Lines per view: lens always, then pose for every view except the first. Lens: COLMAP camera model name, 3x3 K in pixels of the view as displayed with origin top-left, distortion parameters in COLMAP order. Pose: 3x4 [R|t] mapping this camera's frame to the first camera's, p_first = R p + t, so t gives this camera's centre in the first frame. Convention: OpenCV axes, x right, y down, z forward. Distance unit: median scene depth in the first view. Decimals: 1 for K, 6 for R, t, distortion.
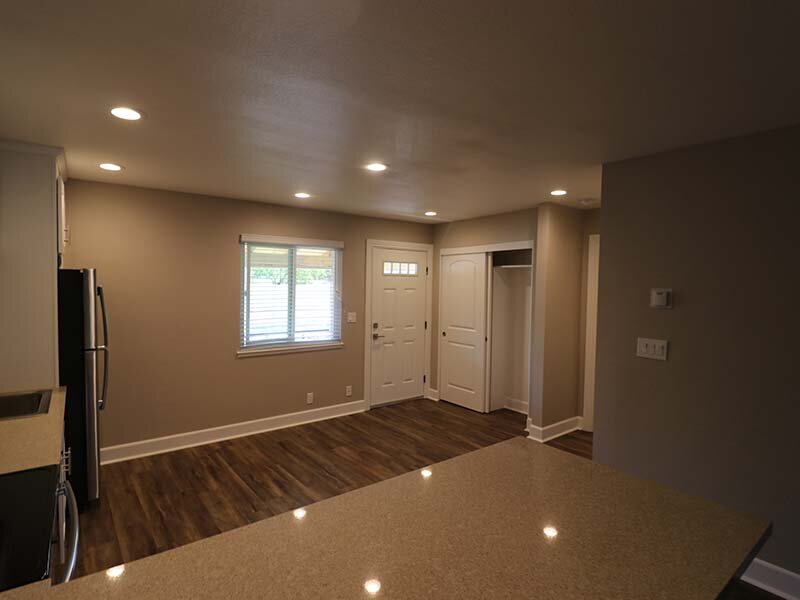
lens RADIAL K [[416.0, 0, 393.8], [0, 416.0, 298.8], [0, 0, 1]] dist [-0.001728, -0.015178]
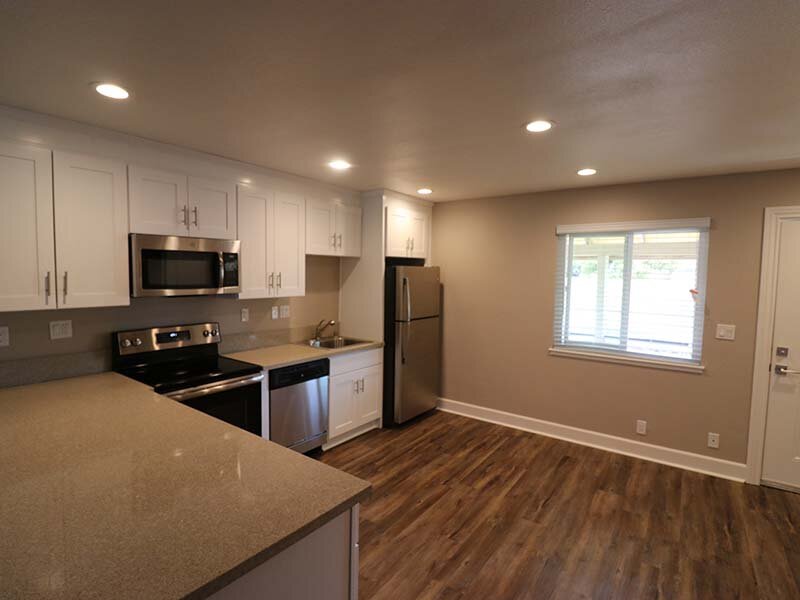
lens RADIAL K [[416.0, 0, 393.8], [0, 416.0, 298.8], [0, 0, 1]] dist [-0.001728, -0.015178]
pose [[0.275461, 0.052257, -0.959891, 0.438323], [-0.048090, 0.998020, 0.040532, -0.009669], [0.960109, 0.034996, 0.277429, 0.366880]]
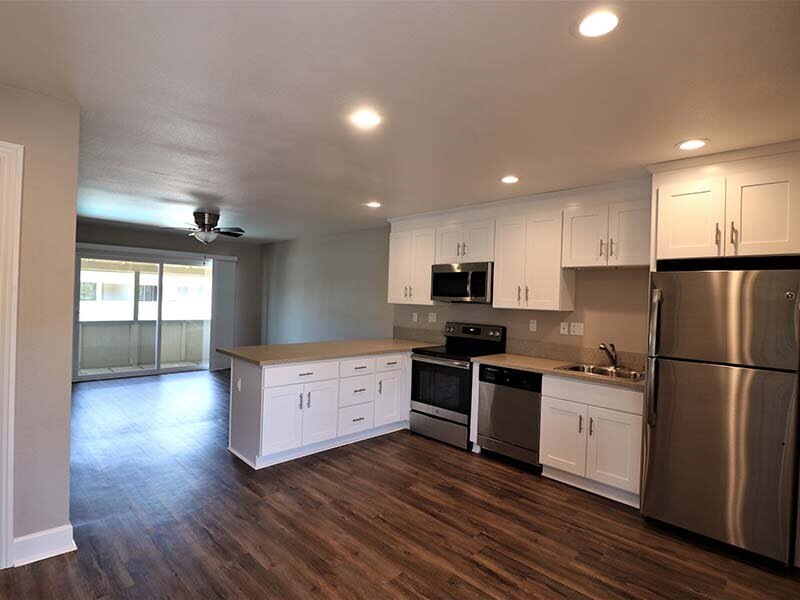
lens RADIAL K [[421.9, 0, 392.0], [0, 421.9, 301.7], [0, 0, 1]] dist [-0.001663, -0.002762]
pose [[-0.991519, -0.046254, -0.121454, -0.005310], [-0.052214, 0.997559, 0.046357, -0.011208], [0.119013, 0.052305, -0.991514, 1.227636]]
